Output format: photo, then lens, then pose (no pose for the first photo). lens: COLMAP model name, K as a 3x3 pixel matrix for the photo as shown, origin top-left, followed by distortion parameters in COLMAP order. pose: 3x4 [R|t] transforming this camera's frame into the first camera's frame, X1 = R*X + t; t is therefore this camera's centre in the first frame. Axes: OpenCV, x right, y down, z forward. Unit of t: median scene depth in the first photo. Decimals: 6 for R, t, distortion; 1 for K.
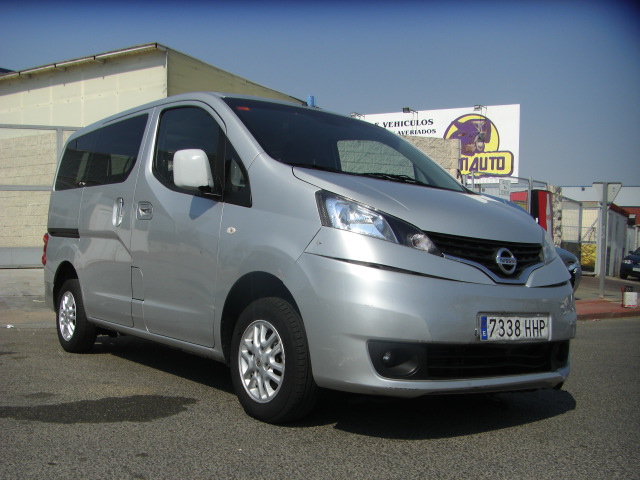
lens RADIAL K [[728.7, 0, 296.9], [0, 728.7, 328.3], [0, 0, 1]] dist [-0.191406, 0.081773]
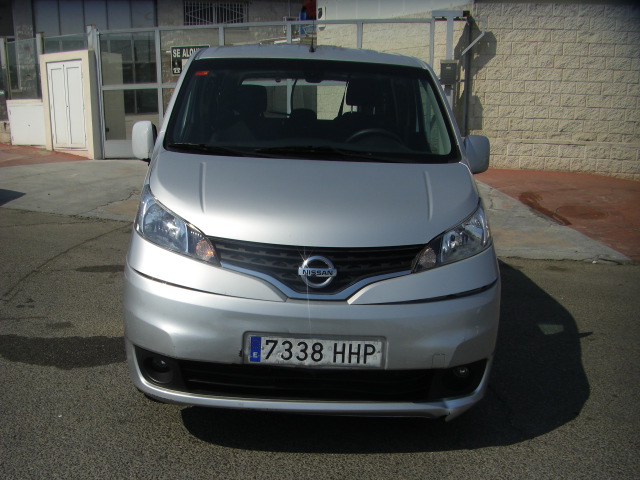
lens RADIAL K [[728.7, 0, 296.9], [0, 728.7, 328.3], [0, 0, 1]] dist [-0.191406, 0.081773]
pose [[0.815688, 0.161875, -0.555382, 0.774682], [-0.054008, 0.977168, 0.205489, -0.208140], [0.575965, -0.137620, 0.805807, 0.283967]]
